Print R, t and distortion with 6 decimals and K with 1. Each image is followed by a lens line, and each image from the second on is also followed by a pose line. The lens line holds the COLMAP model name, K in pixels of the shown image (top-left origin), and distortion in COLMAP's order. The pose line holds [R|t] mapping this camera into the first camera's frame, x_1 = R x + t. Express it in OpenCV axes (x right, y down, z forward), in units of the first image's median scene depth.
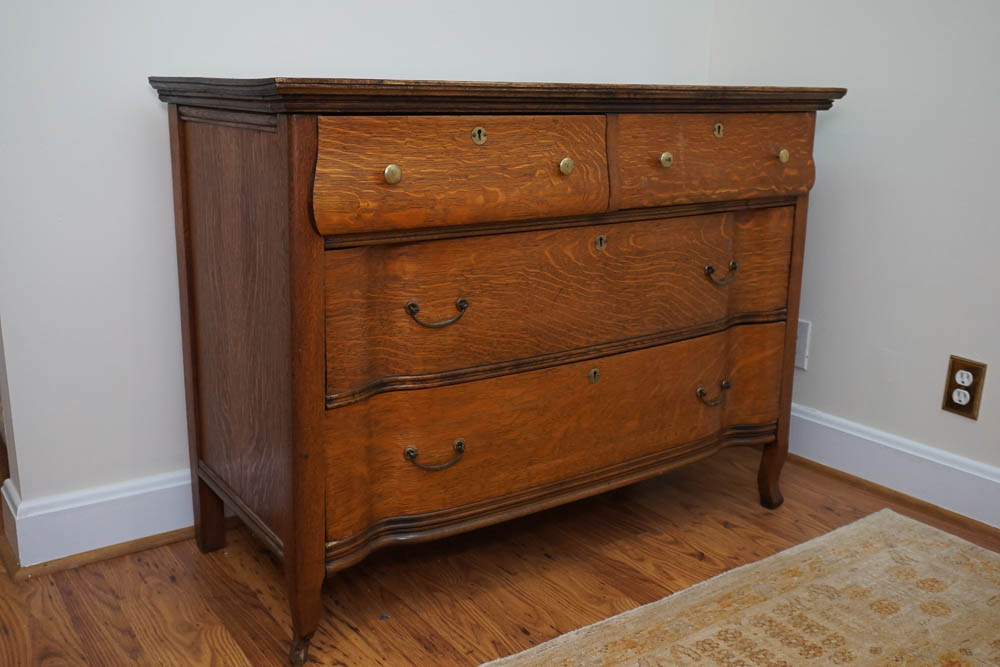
lens RADIAL K [[959.4, 0, 499.1], [0, 959.4, 336.0], [0, 0, 1]] dist [0.003480, 0.000000]
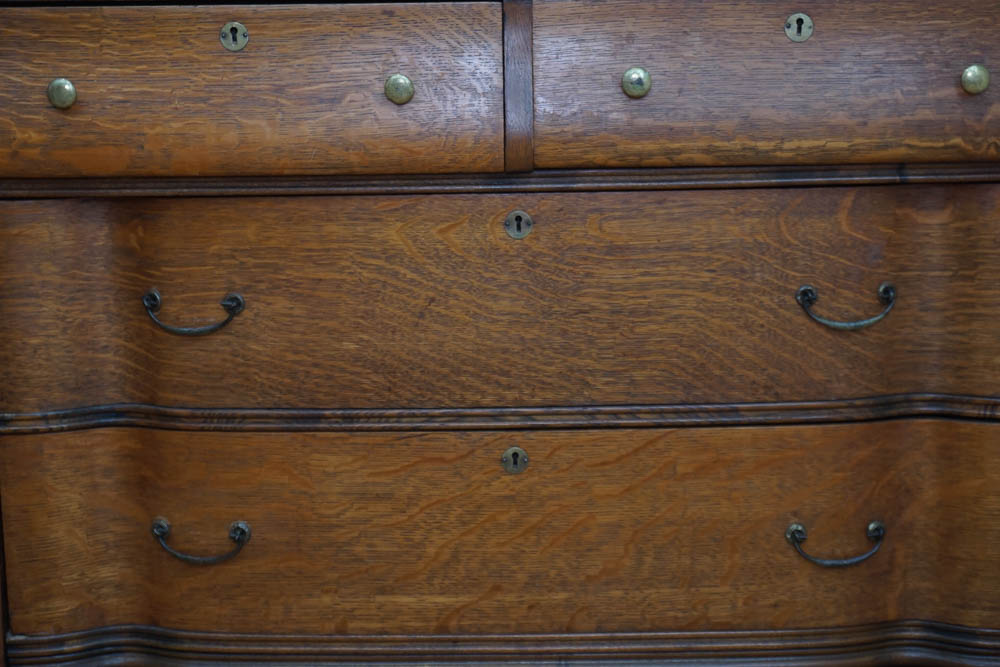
lens RADIAL K [[1925.9, 0, 500.0], [0, 1925.9, 333.6], [0, 0, 1]] dist [0.039799, 0.000000]
pose [[0.803361, 0.105404, -0.586090, 0.769240], [-0.122789, 0.992381, 0.010164, -0.043898], [0.582696, 0.063800, 0.810182, 0.080395]]
